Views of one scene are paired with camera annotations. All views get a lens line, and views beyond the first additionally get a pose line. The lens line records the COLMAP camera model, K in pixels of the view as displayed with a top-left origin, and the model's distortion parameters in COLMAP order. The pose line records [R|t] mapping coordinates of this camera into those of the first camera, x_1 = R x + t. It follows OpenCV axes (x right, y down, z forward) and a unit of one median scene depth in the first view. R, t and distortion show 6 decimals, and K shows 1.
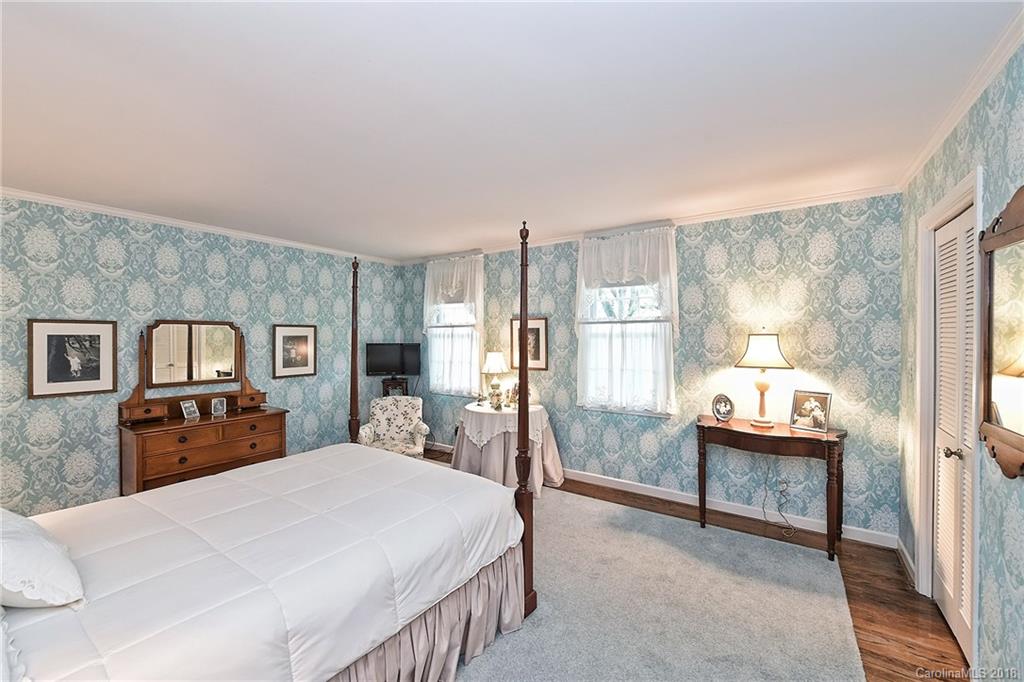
lens RADIAL K [[405.7, 0, 514.6], [0, 405.7, 338.1], [0, 0, 1]] dist [0.000031, -0.000196]
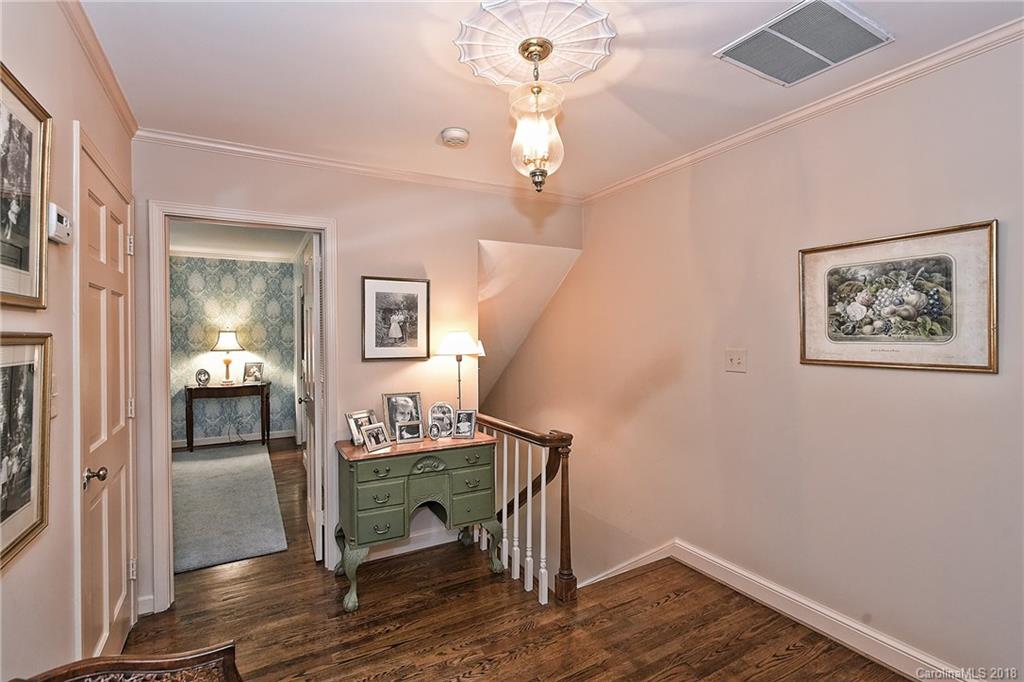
lens RADIAL K [[472.0, 0, 512.0], [0, 472.0, 341.0], [0, 0, 1]] dist [0.001223, 0.000070]
pose [[0.447716, -0.013167, 0.894079, -0.440220], [0.004262, 0.999912, 0.012592, 0.007546], [-0.894166, -0.001827, 0.447733, -0.673324]]
